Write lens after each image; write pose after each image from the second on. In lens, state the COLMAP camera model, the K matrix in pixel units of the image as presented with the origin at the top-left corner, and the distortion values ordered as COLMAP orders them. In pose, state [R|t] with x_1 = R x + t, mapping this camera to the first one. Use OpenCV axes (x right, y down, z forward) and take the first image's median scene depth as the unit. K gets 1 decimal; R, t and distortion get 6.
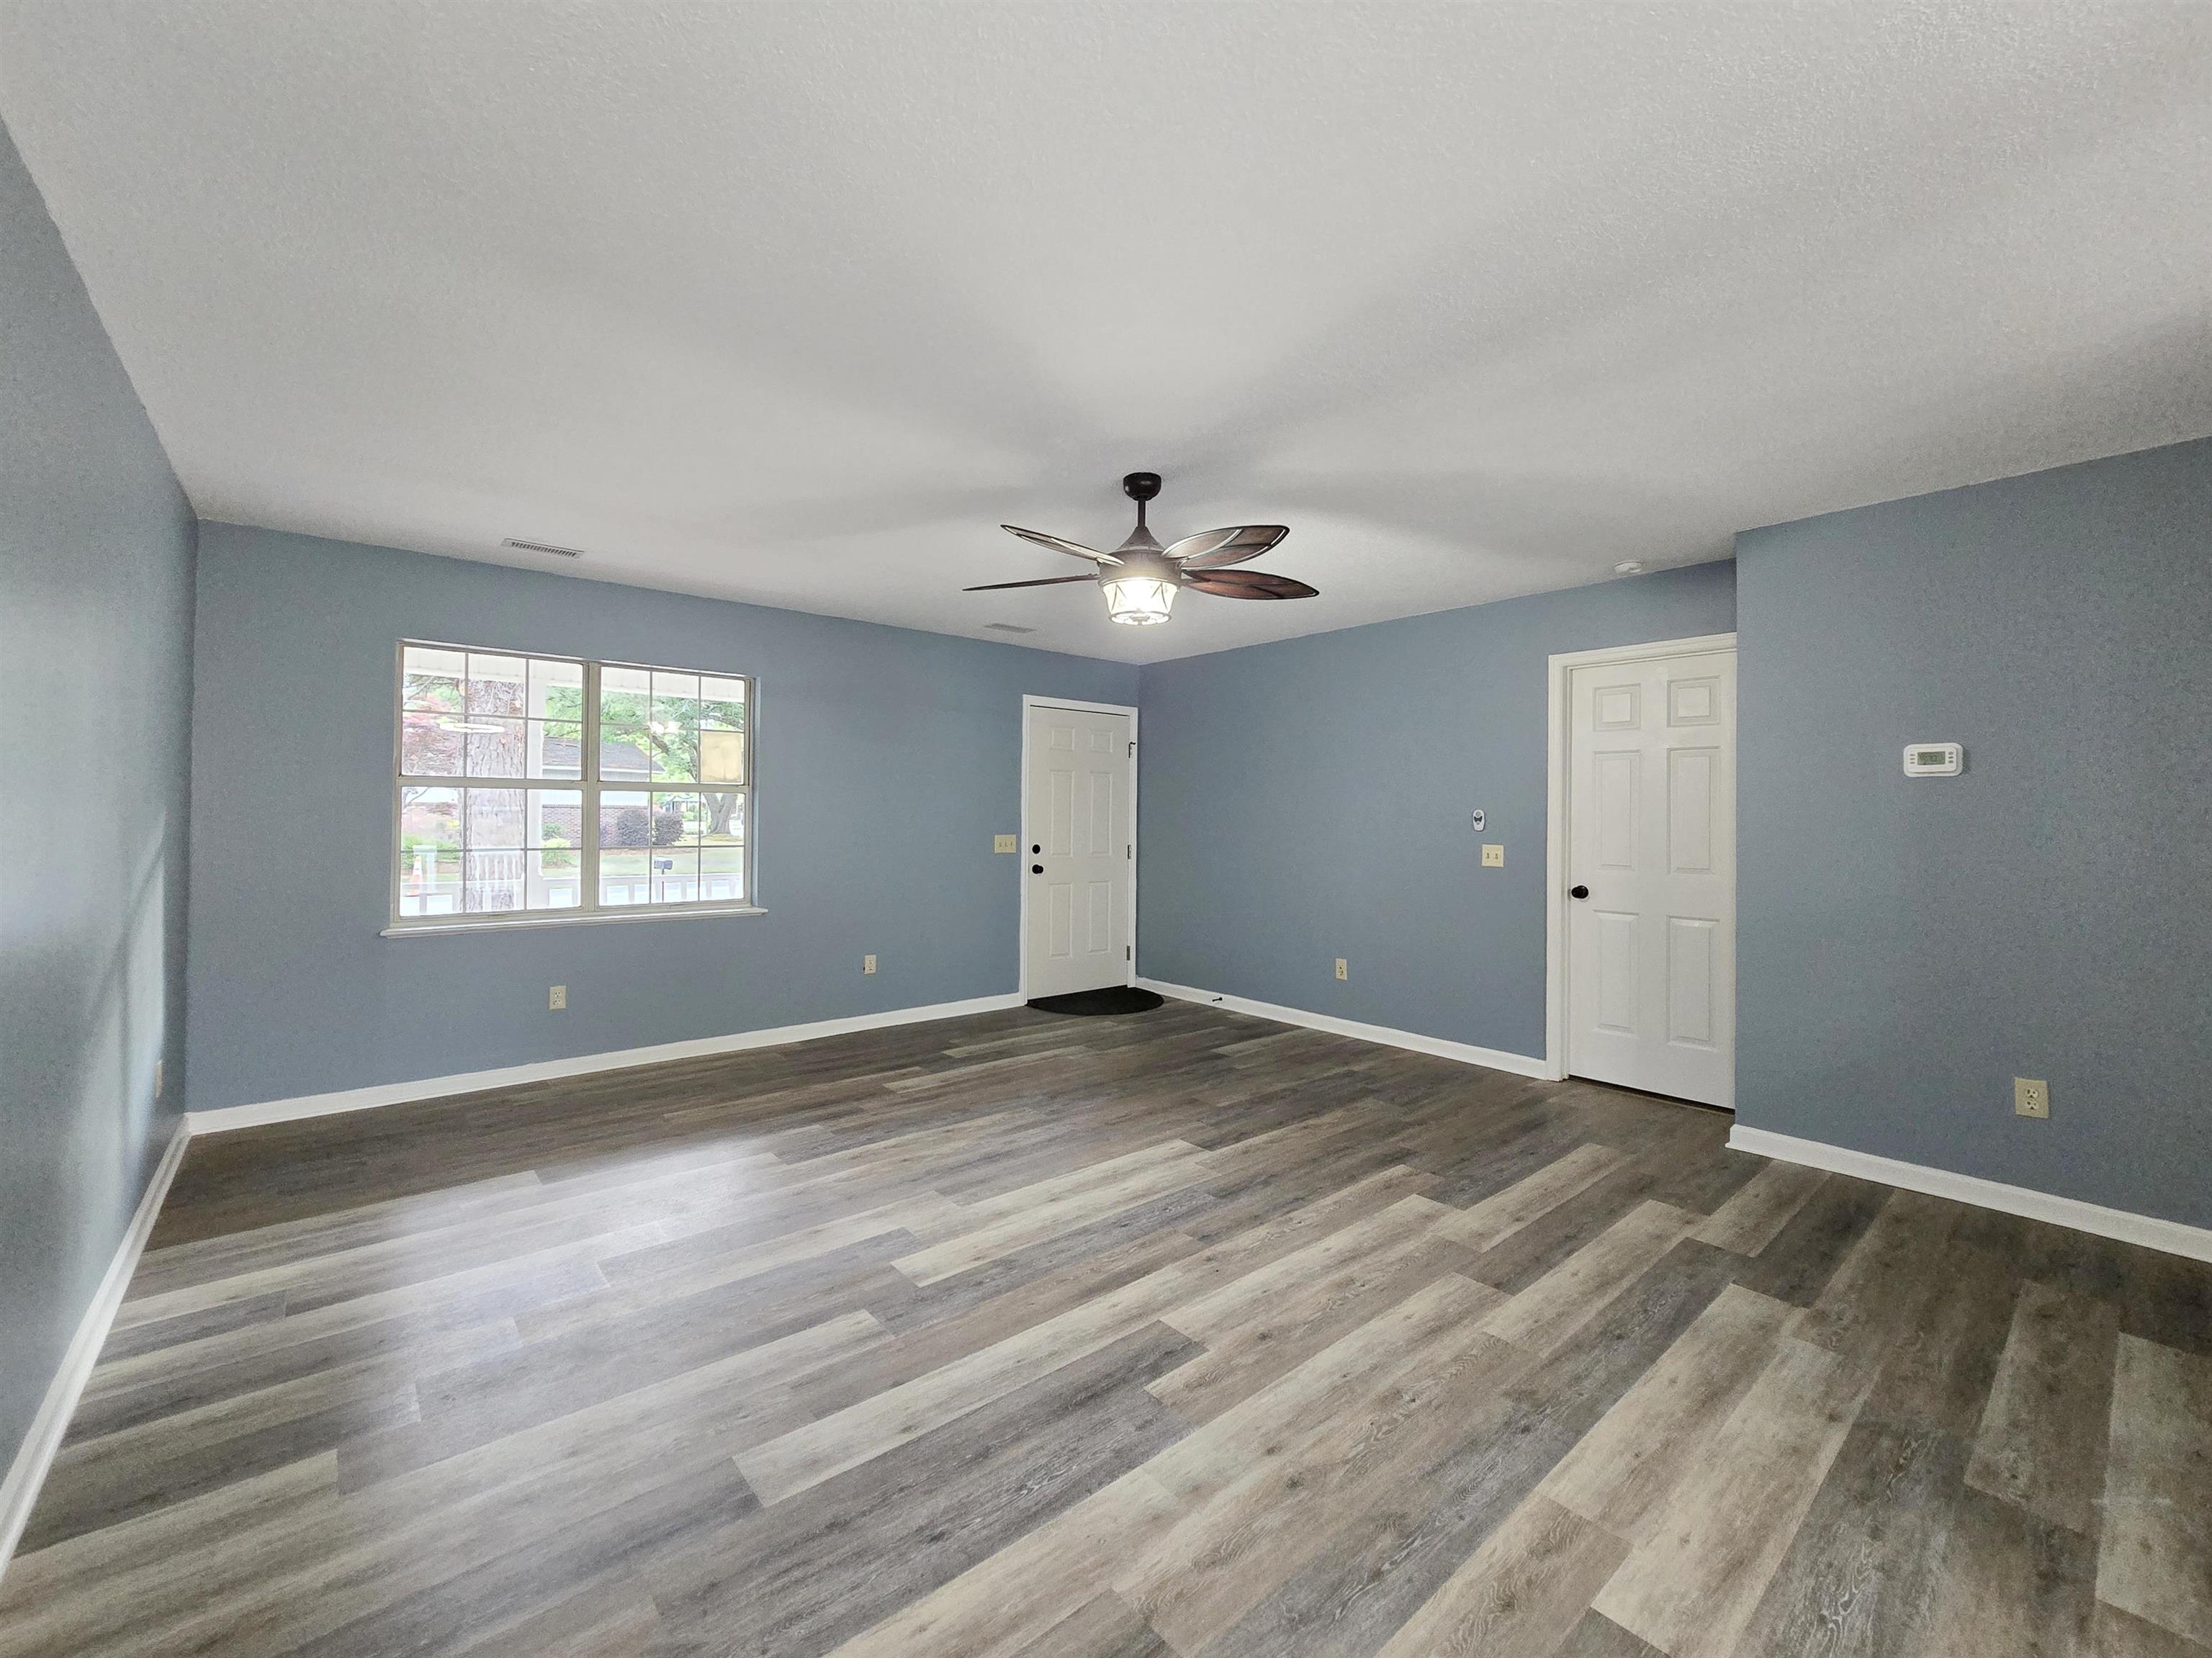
lens RADIAL K [[922.9, 0, 1110.2], [0, 922.9, 764.0], [0, 0, 1]] dist [-0.003436, -0.000257]
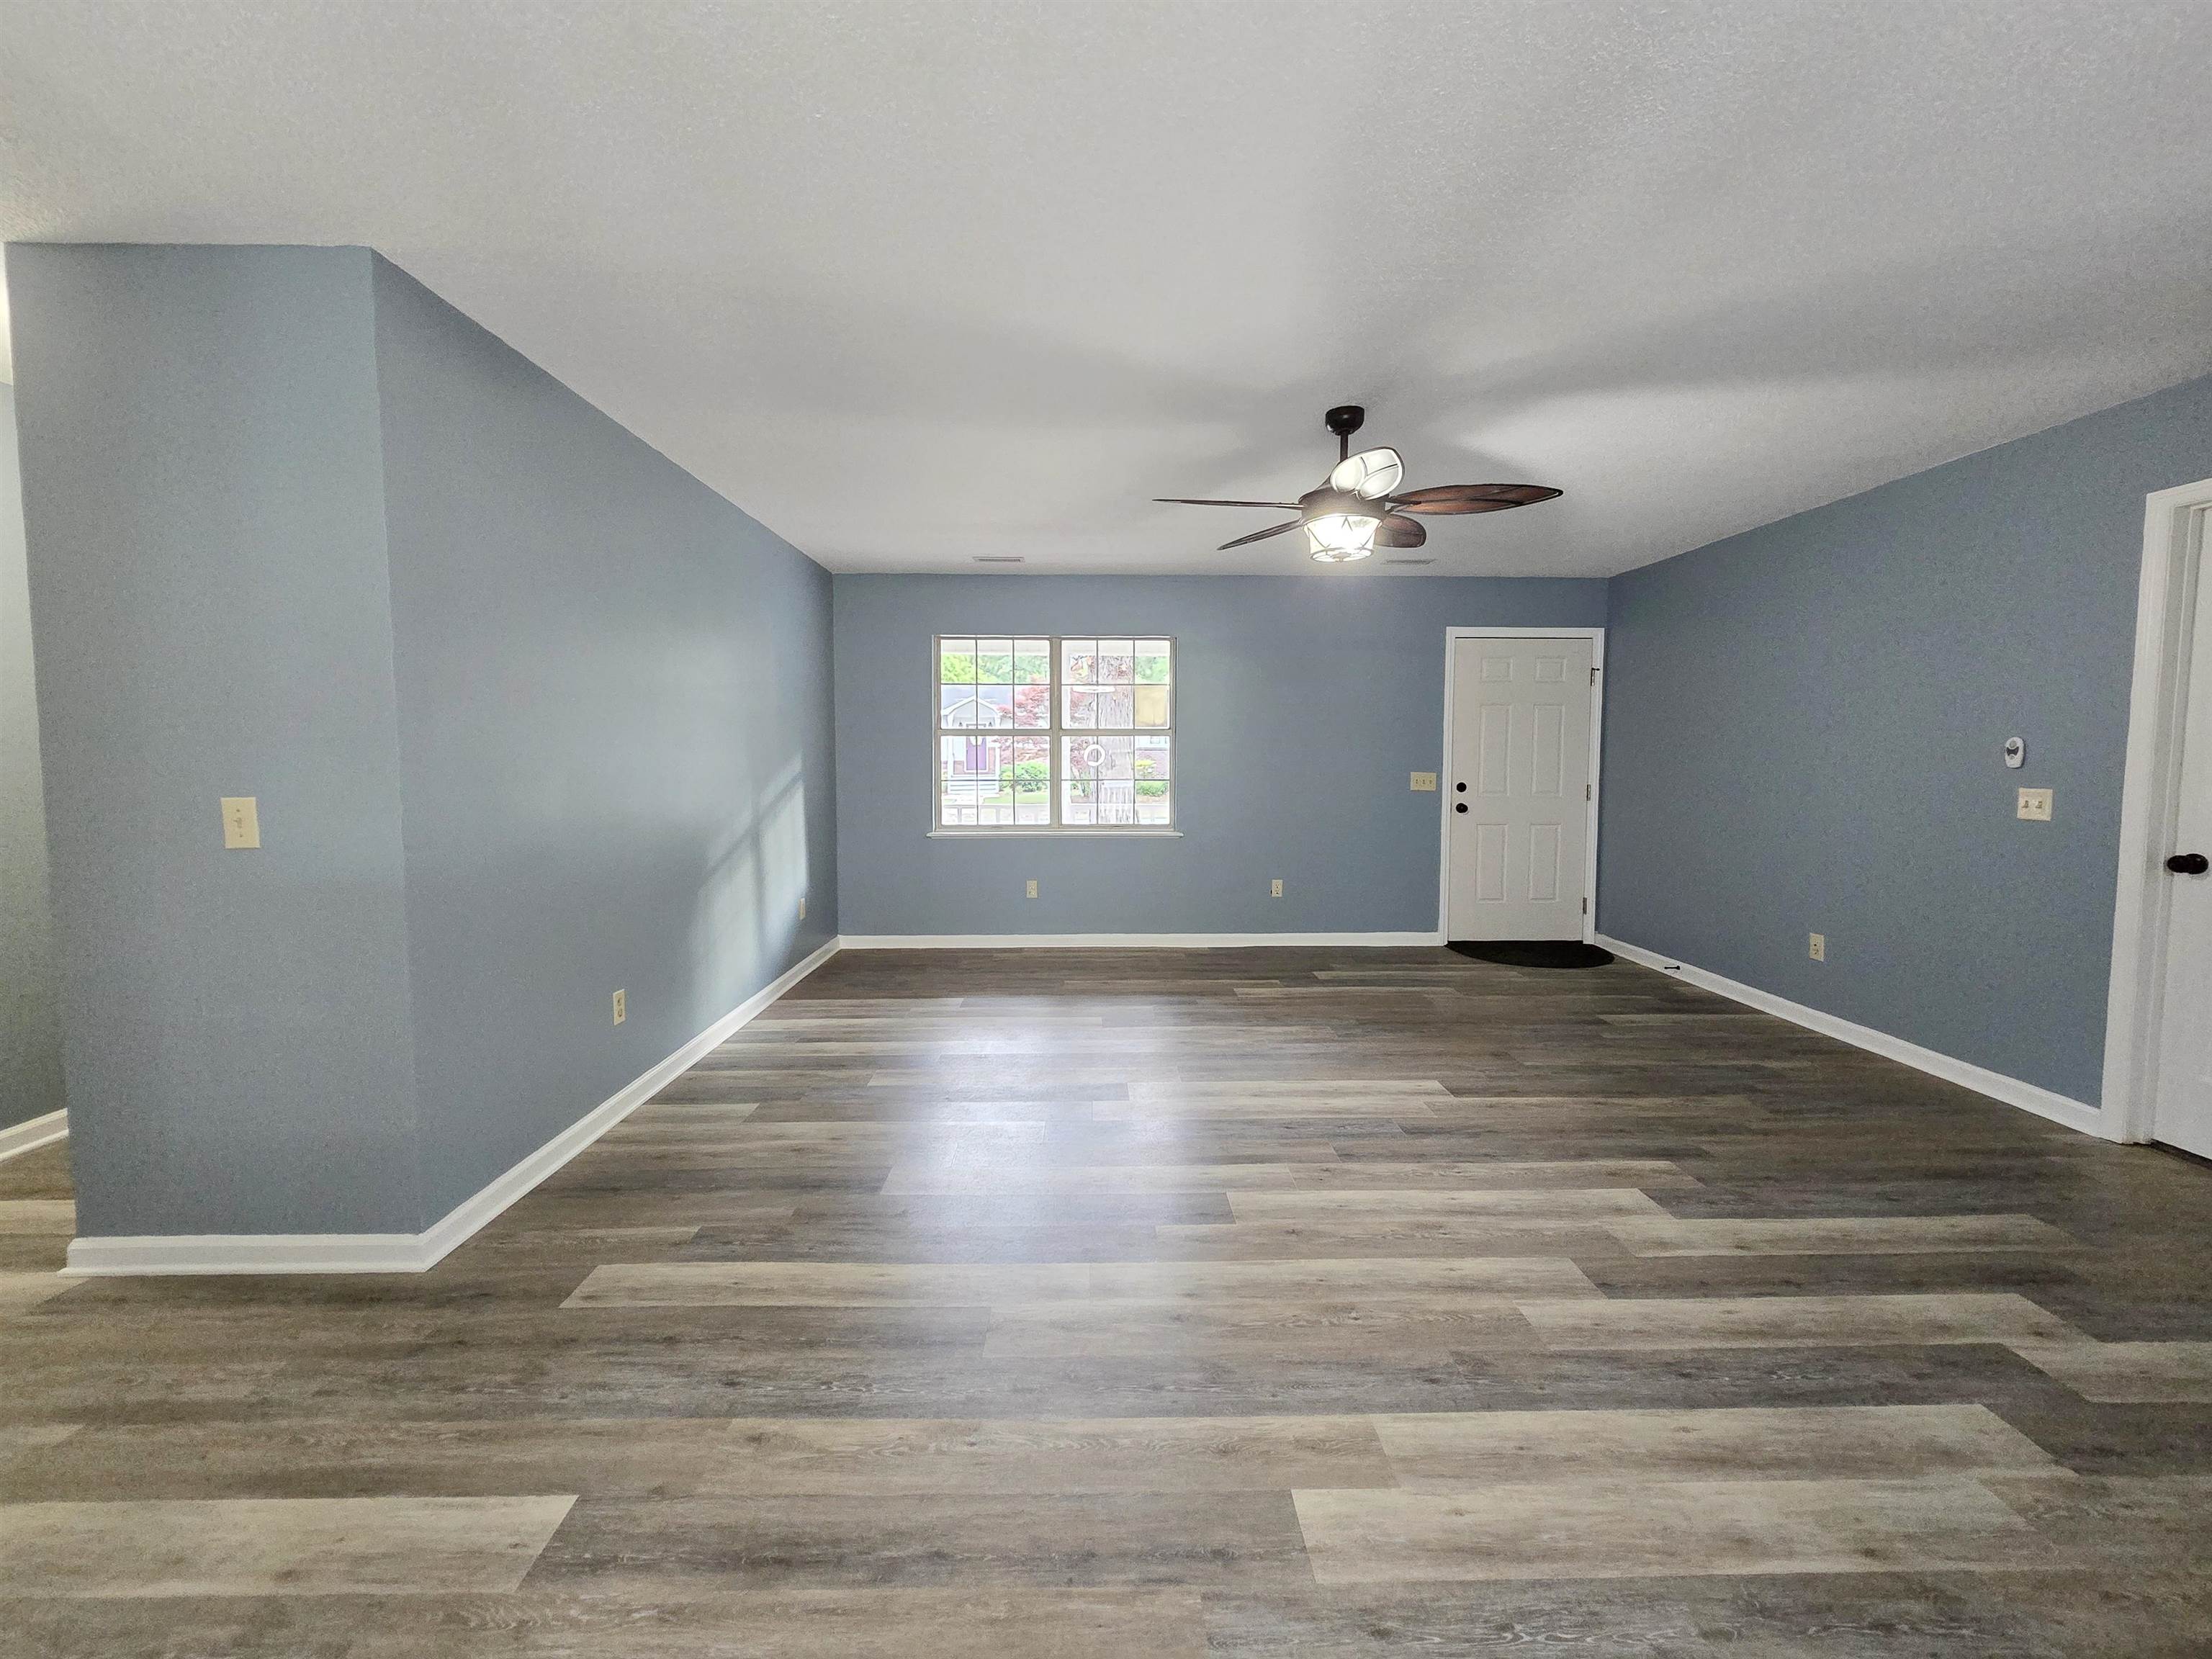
lens RADIAL K [[922.9, 0, 1094.2], [0, 922.9, 761.6], [0, 0, 1]] dist [-0.003436, -0.000257]
pose [[0.766229, -0.001554, -0.642566, 0.442967], [0.041537, 0.998025, 0.047118, 0.008122], [0.641224, -0.062793, 0.764780, 0.041015]]
